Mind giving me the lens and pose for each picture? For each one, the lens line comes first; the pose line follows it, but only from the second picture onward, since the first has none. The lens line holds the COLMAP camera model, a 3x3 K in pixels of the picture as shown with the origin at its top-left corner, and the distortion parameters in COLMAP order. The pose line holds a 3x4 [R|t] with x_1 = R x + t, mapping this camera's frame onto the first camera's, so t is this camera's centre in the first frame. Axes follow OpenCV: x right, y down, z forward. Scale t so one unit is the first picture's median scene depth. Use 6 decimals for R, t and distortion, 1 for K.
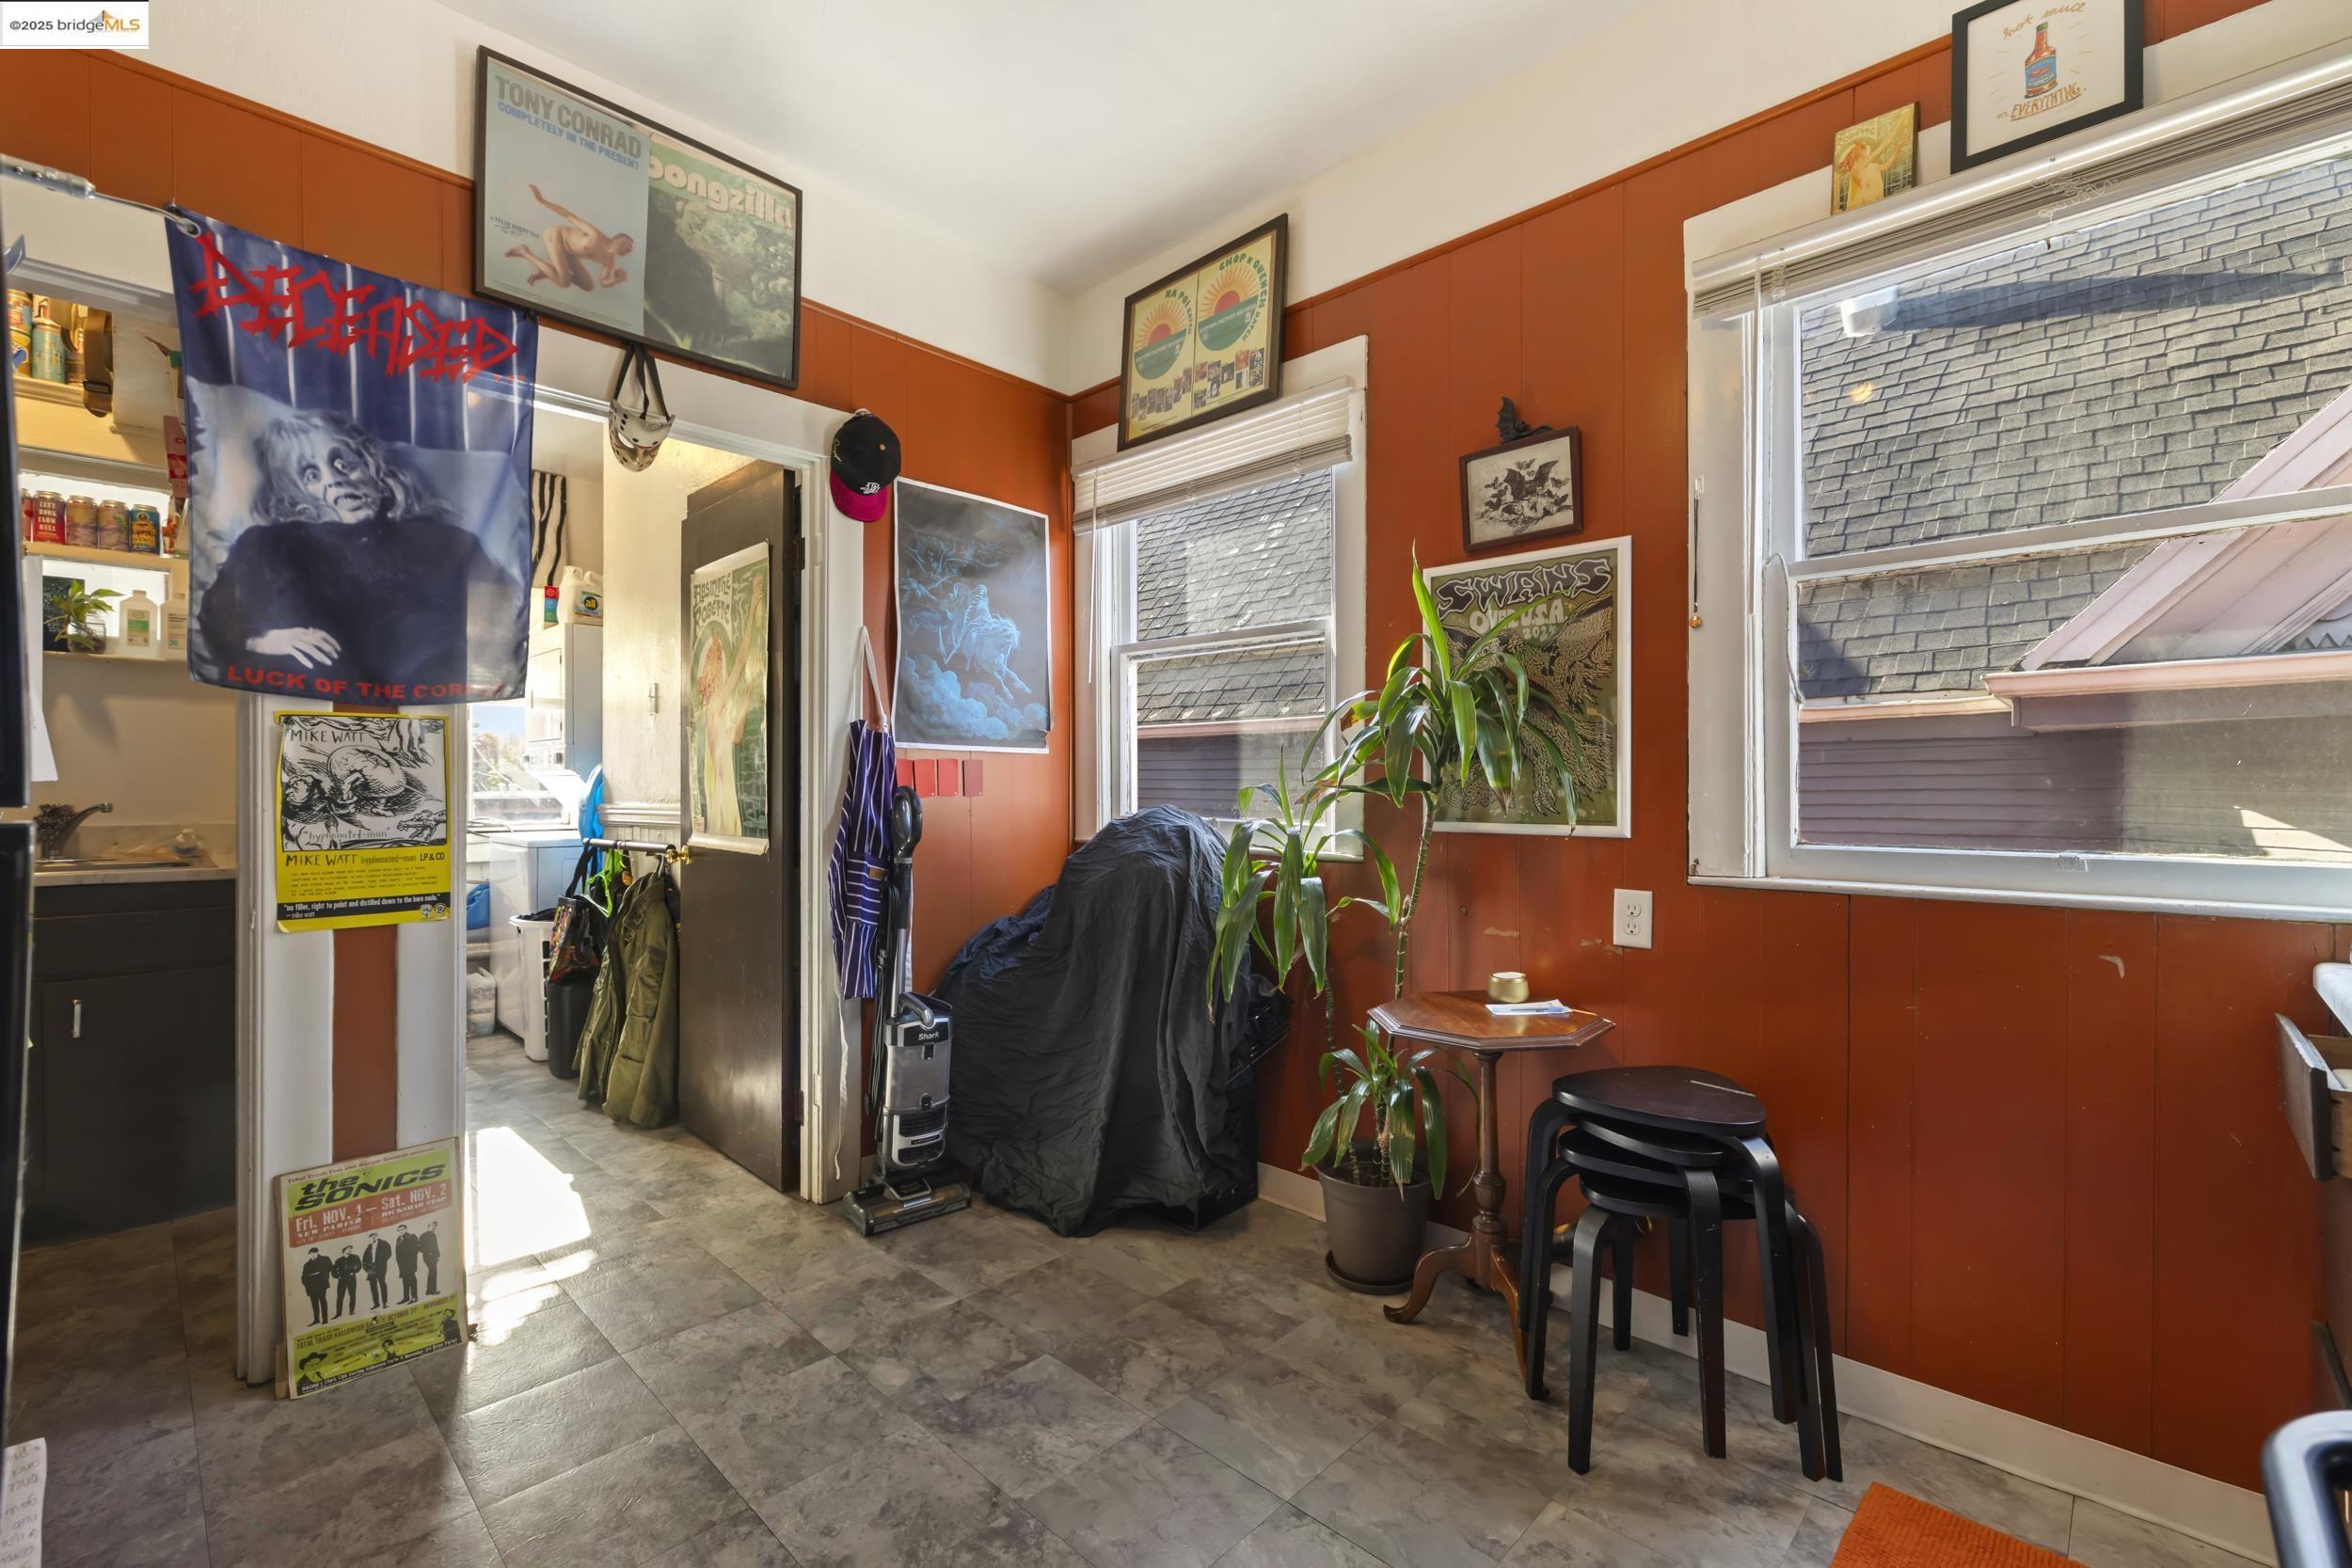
lens RADIAL K [[1025.6, 0, 1176.0], [0, 1025.6, 784.0], [0, 0, 1]] dist [0.003028, 0.000418]
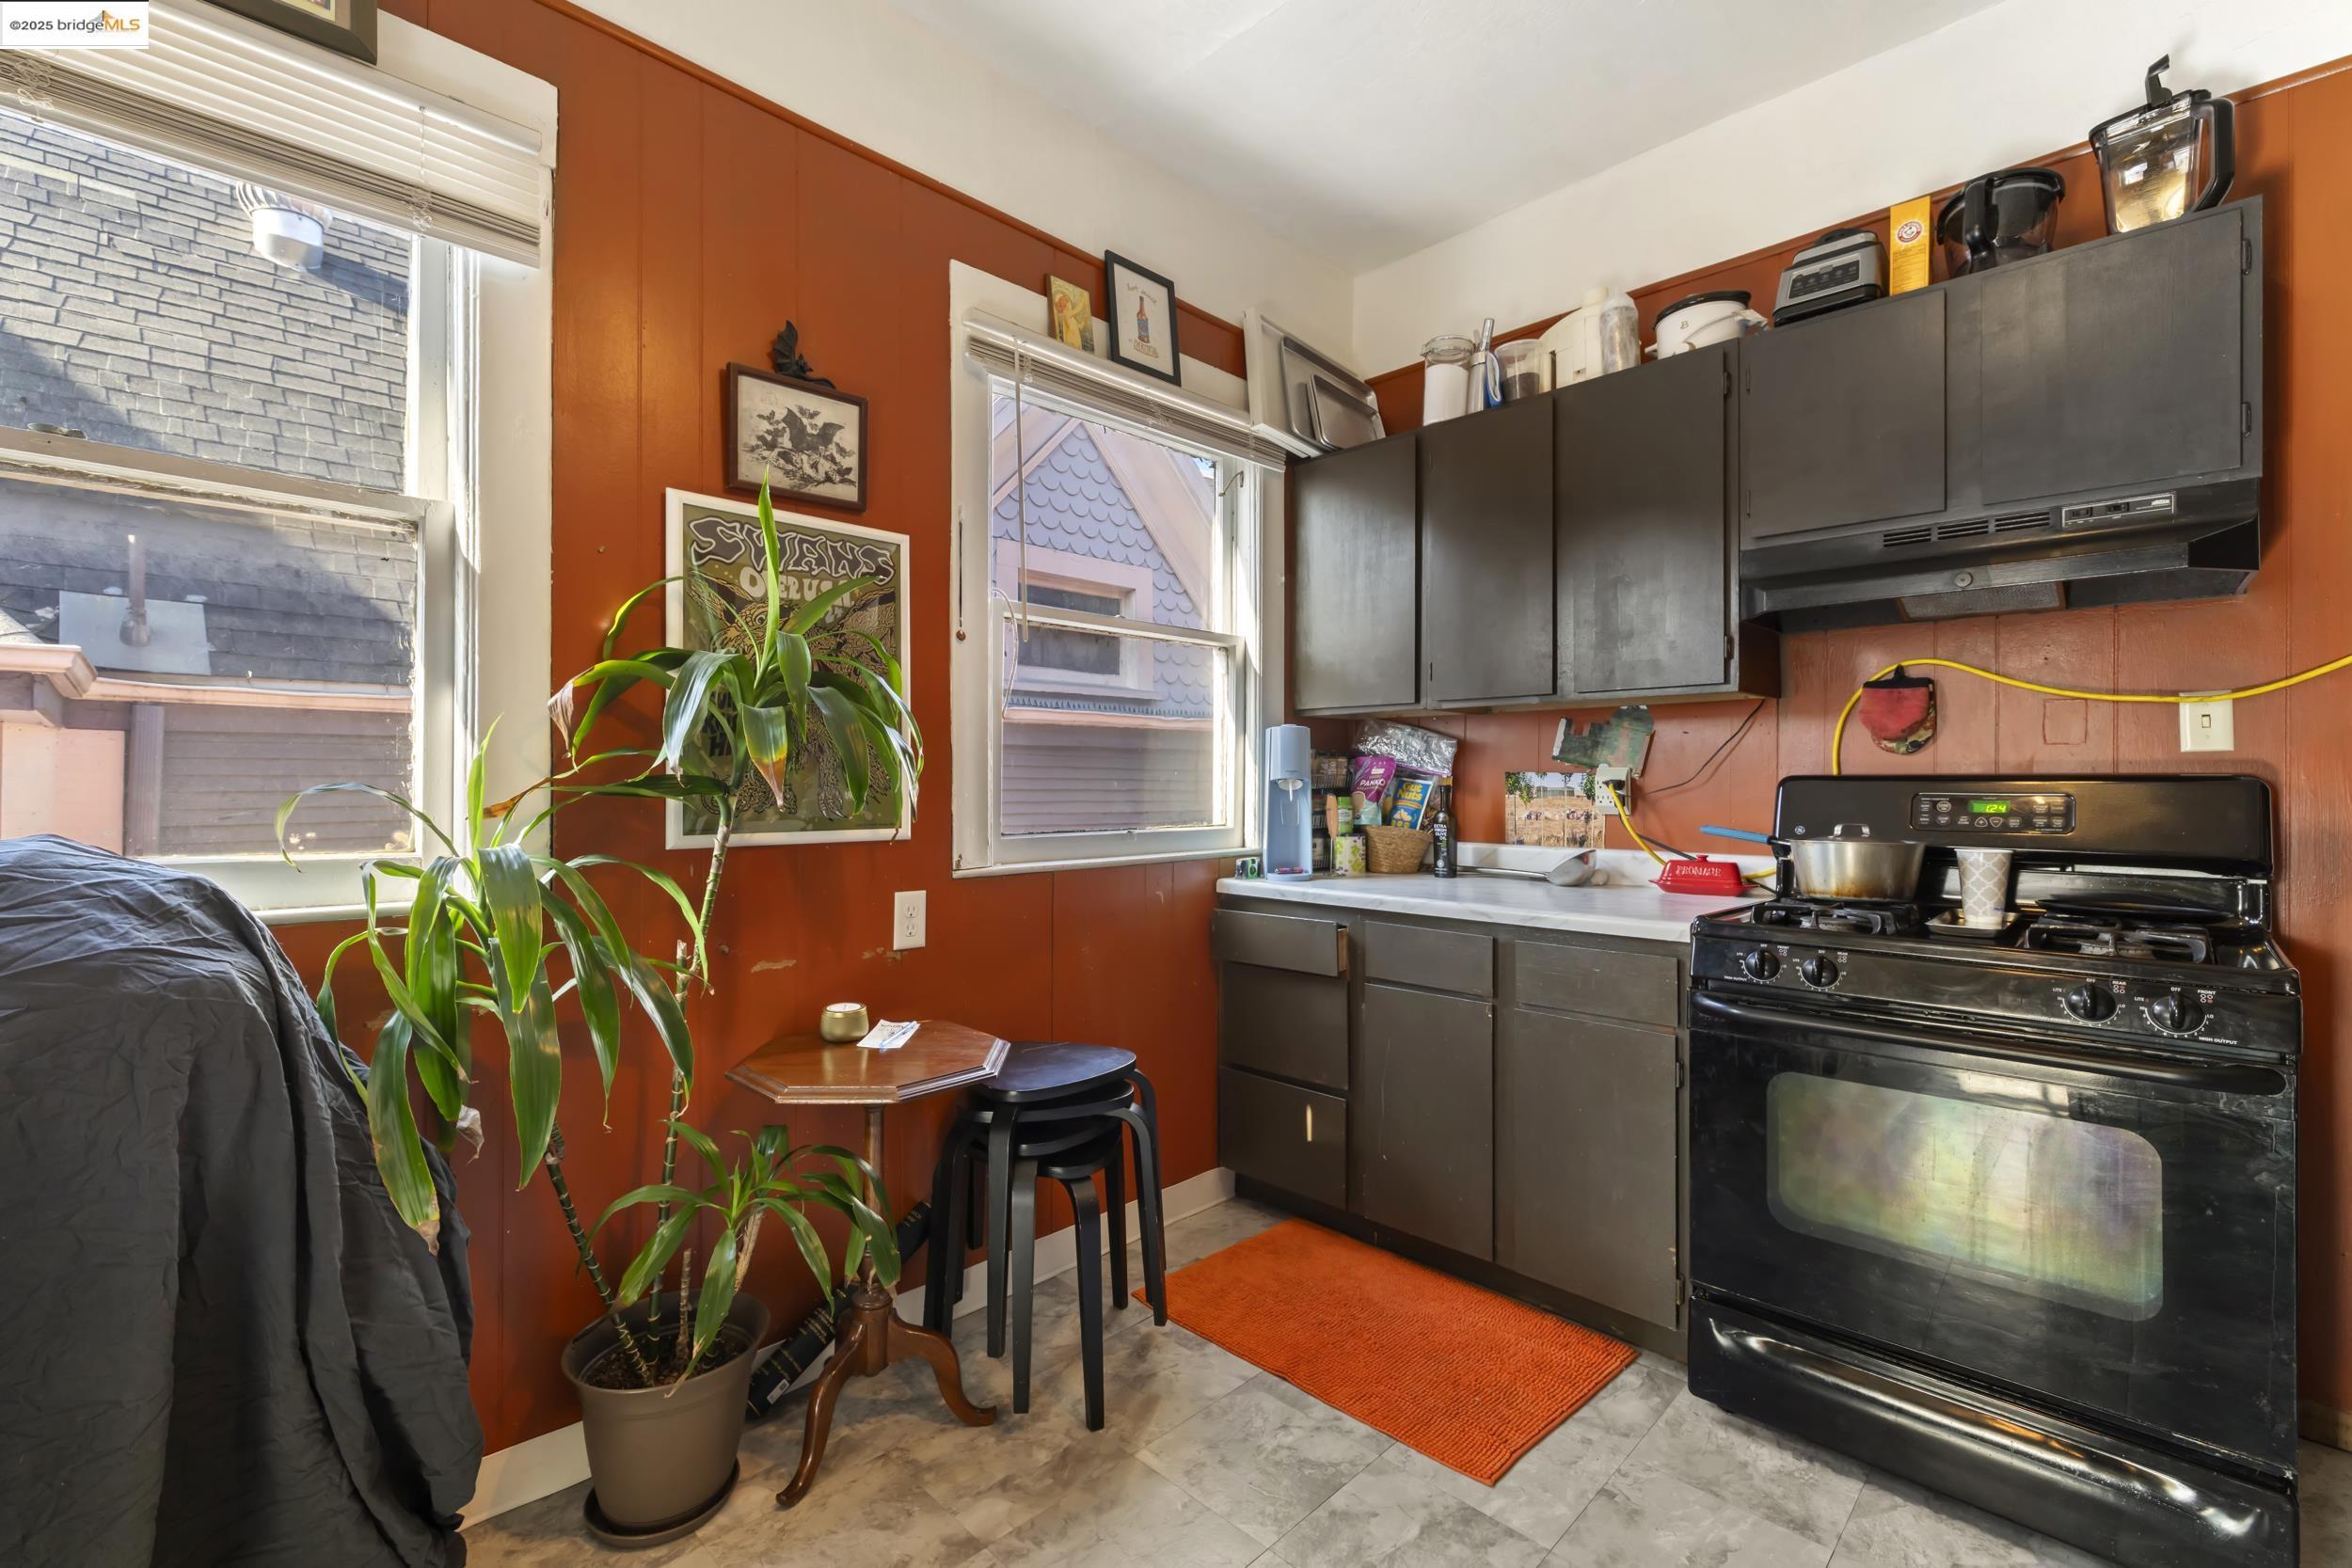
lens RADIAL K [[1029.7, 0, 1154.7], [0, 1029.7, 776.4], [0, 0, 1]] dist [0.001282, -0.000038]
pose [[0.016891, 0.009071, 0.999816, -0.528101], [-0.003516, 0.999953, -0.009013, -0.000276], [-0.999851, -0.003363, 0.016922, 0.712250]]
